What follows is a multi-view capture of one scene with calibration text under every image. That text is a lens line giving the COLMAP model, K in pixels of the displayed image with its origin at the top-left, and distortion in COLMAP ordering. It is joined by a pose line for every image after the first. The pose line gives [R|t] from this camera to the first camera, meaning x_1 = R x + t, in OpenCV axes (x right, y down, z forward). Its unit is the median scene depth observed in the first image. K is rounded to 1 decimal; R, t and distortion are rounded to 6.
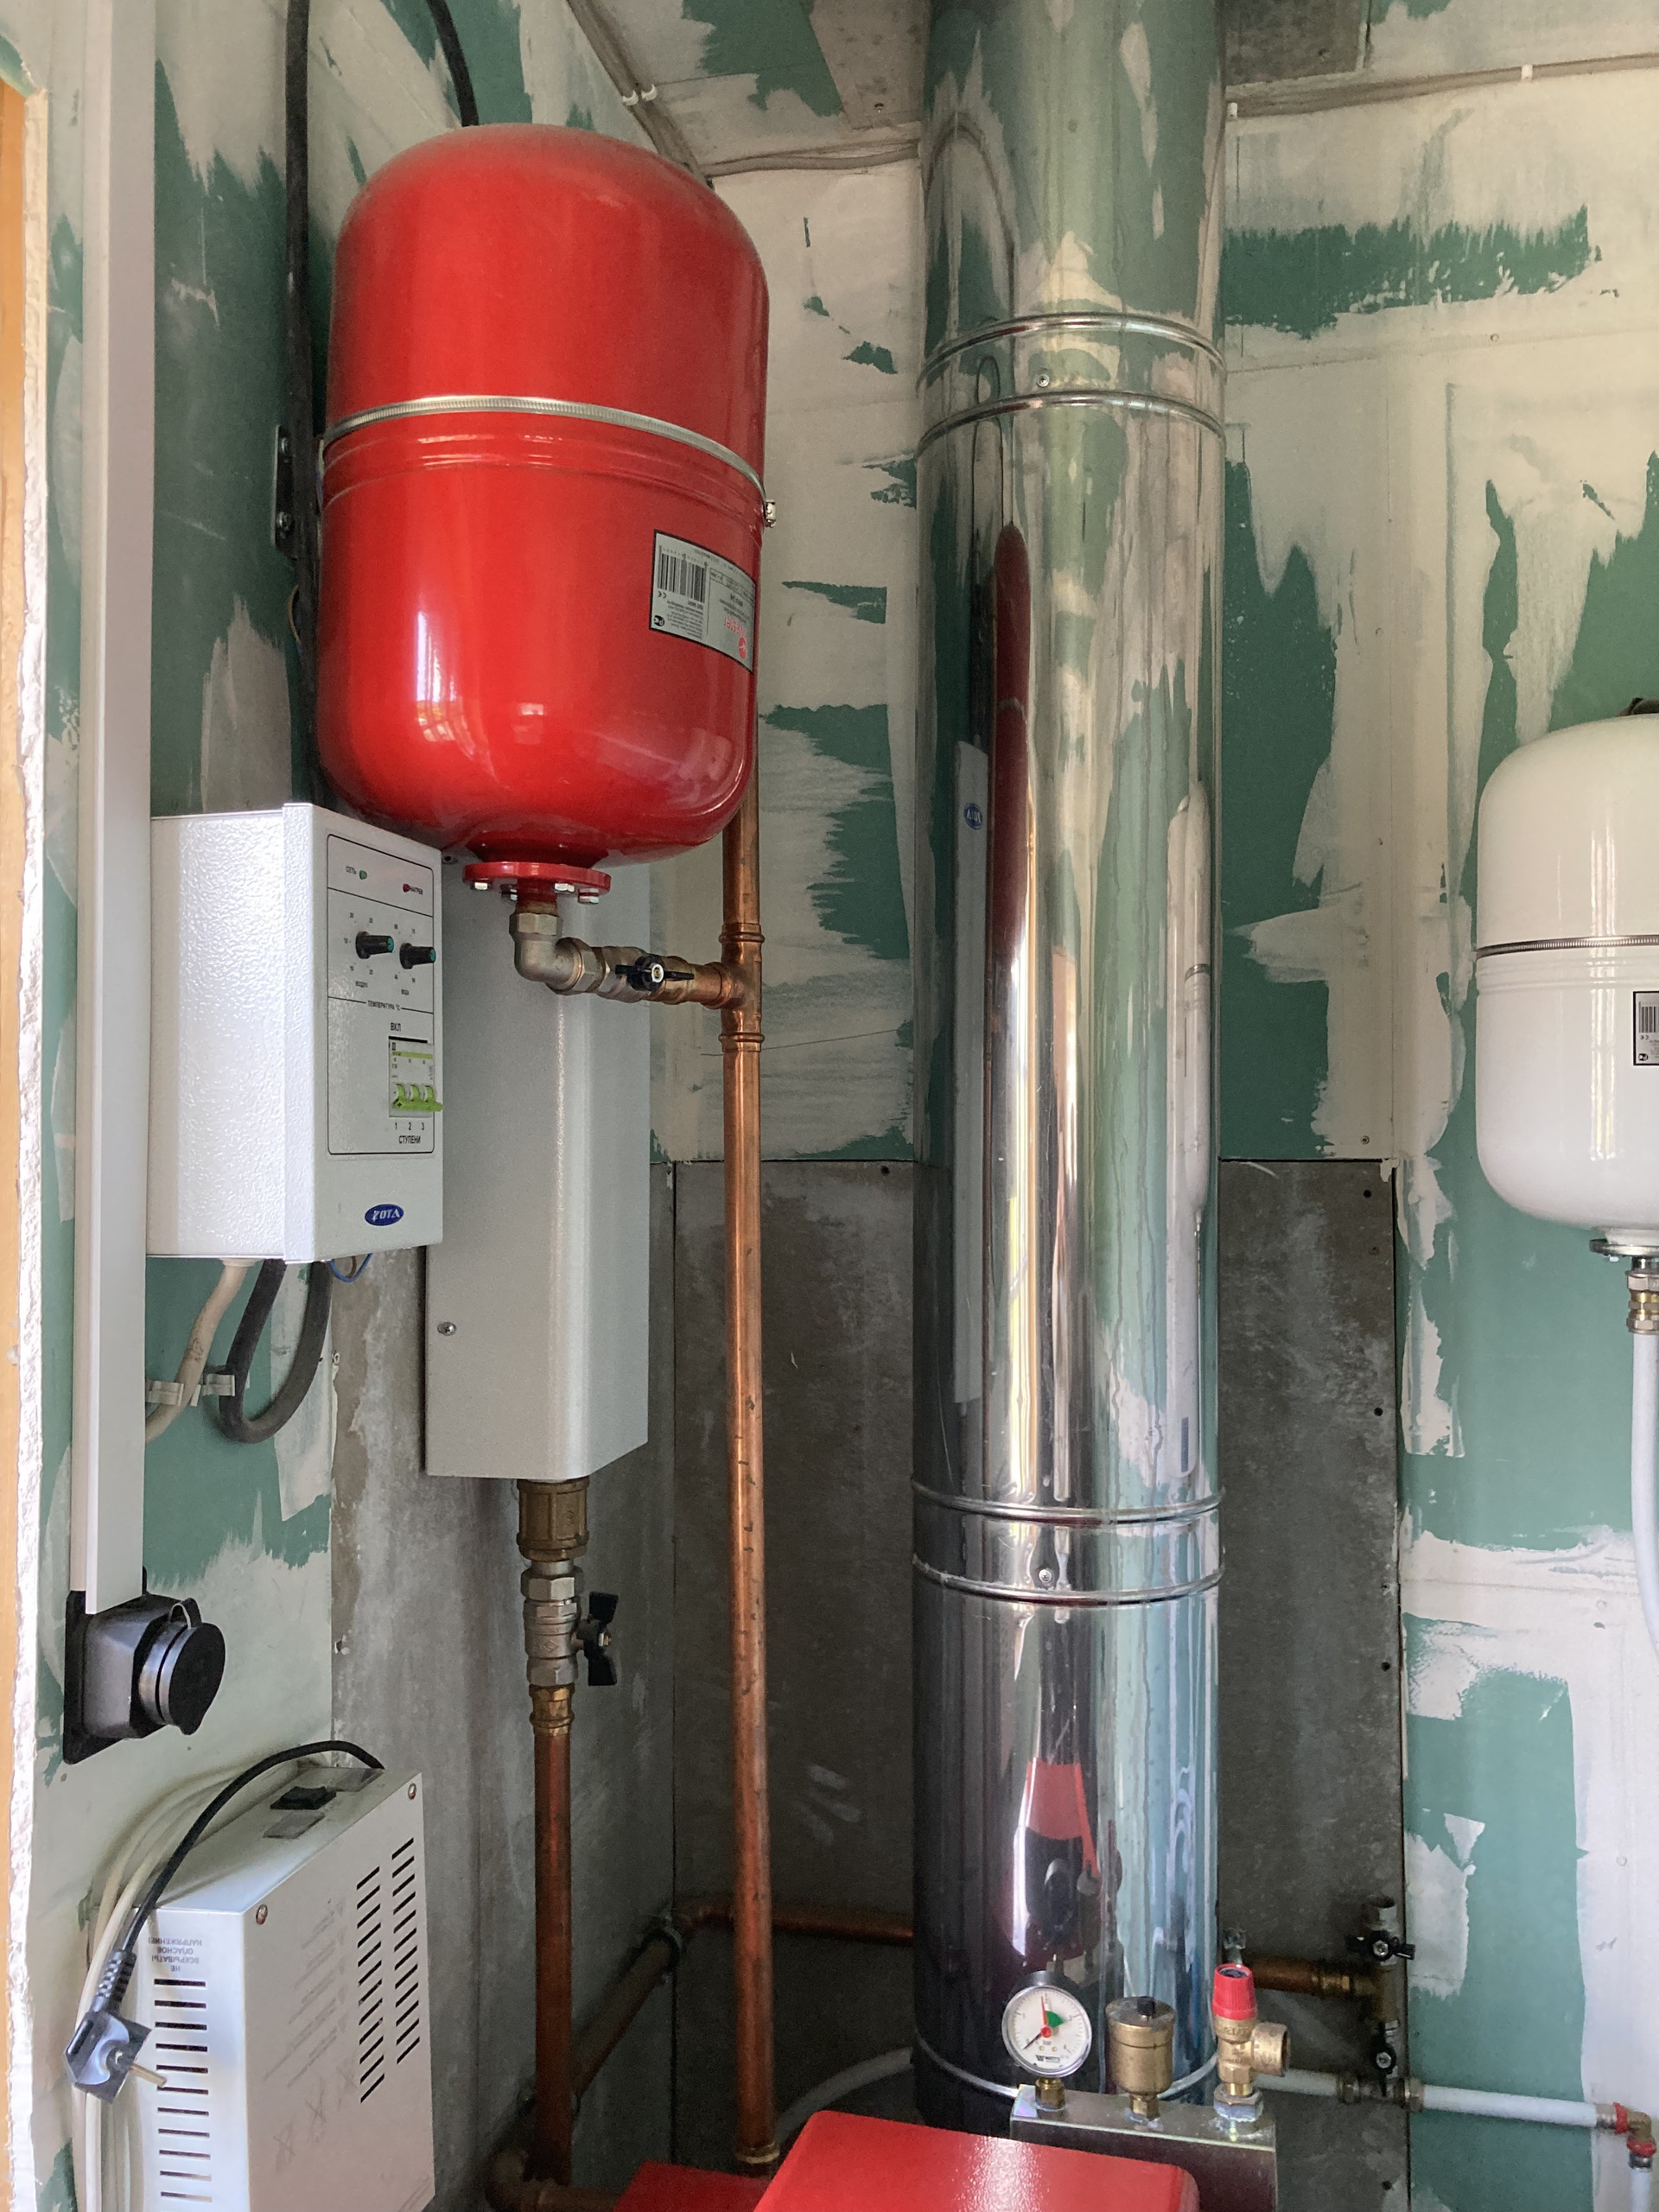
lens RADIAL K [[1807.5, 0, 892.6], [0, 1807.5, 1092.6], [0, 0, 1]] dist [0.023383, -0.015693]
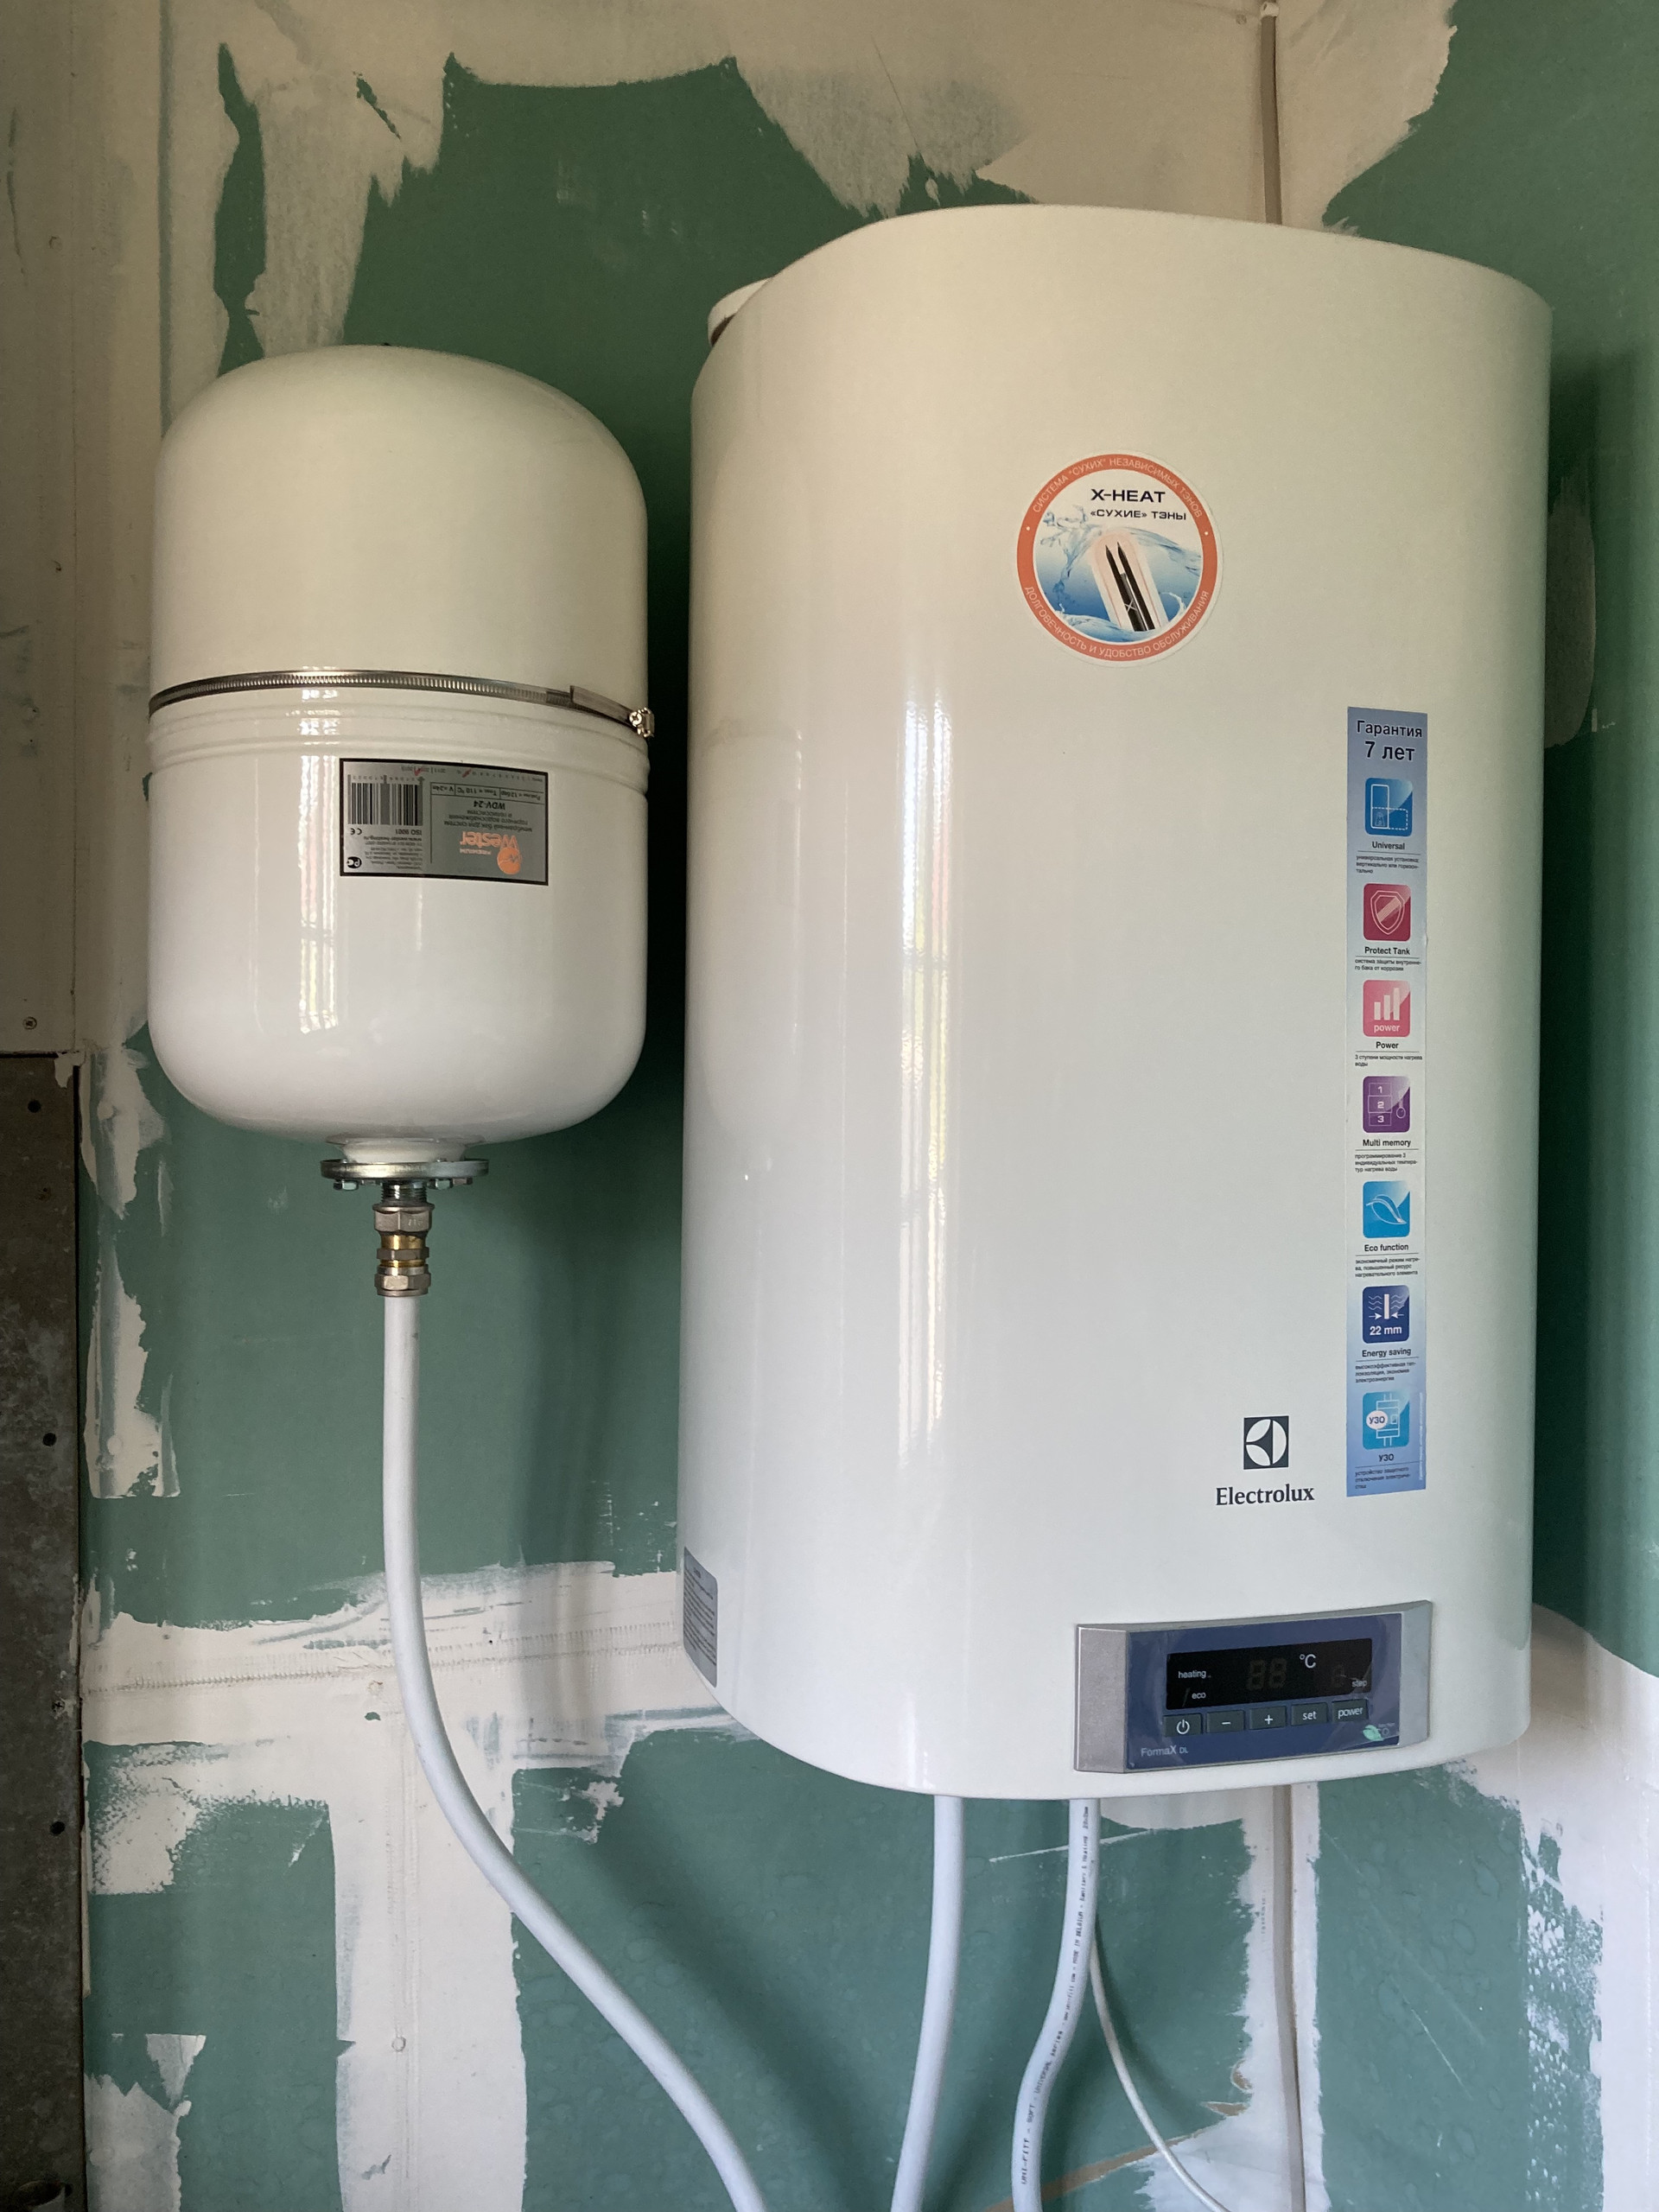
lens RADIAL K [[1807.5, 0, 810.4], [0, 1807.5, 1097.3], [0, 0, 1]] dist [0.023383, -0.015693]
pose [[0.879246, -0.002416, 0.476362, 0.200580], [-0.004826, 0.999891, 0.013978, 0.043283], [-0.476344, -0.014589, 0.879138, 0.301778]]
